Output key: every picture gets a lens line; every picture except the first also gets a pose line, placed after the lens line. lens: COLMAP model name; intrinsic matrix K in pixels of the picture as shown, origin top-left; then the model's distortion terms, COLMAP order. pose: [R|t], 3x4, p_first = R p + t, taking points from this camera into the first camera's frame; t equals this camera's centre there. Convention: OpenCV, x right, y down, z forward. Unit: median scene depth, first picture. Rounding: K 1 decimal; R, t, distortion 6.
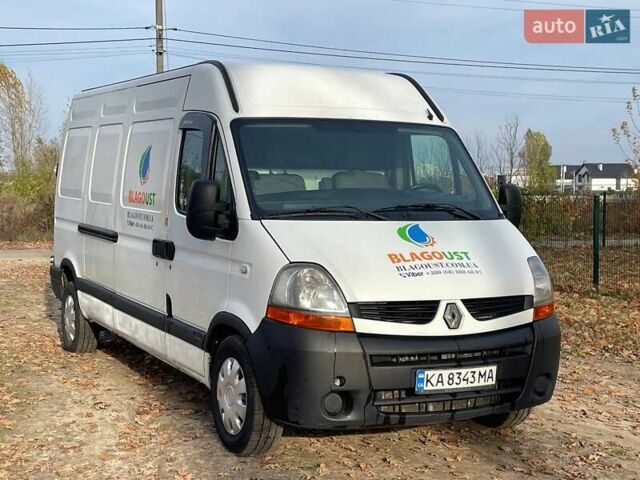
lens RADIAL K [[1016.7, 0, 301.1], [0, 1016.7, 237.5], [0, 0, 1]] dist [0.109105, 0.000000]
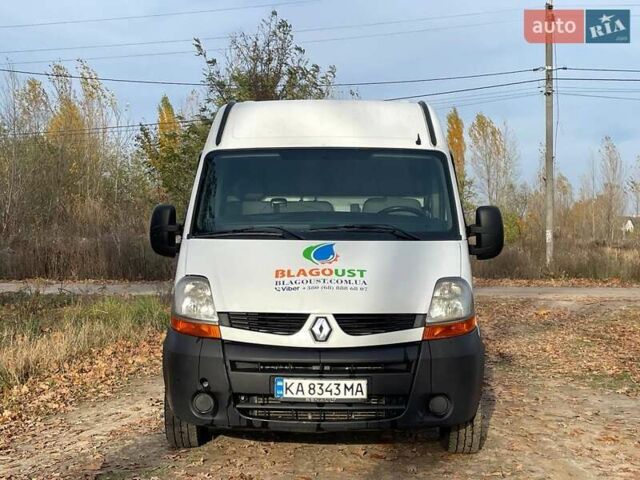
lens RADIAL K [[1016.7, 0, 319.1], [0, 1016.7, 236.8], [0, 0, 1]] dist [0.109105, 0.000000]
pose [[0.886227, -0.002543, -0.463244, 0.629464], [-0.018465, 0.998996, -0.040809, 0.024757], [0.462883, 0.044720, 0.885291, 0.069085]]
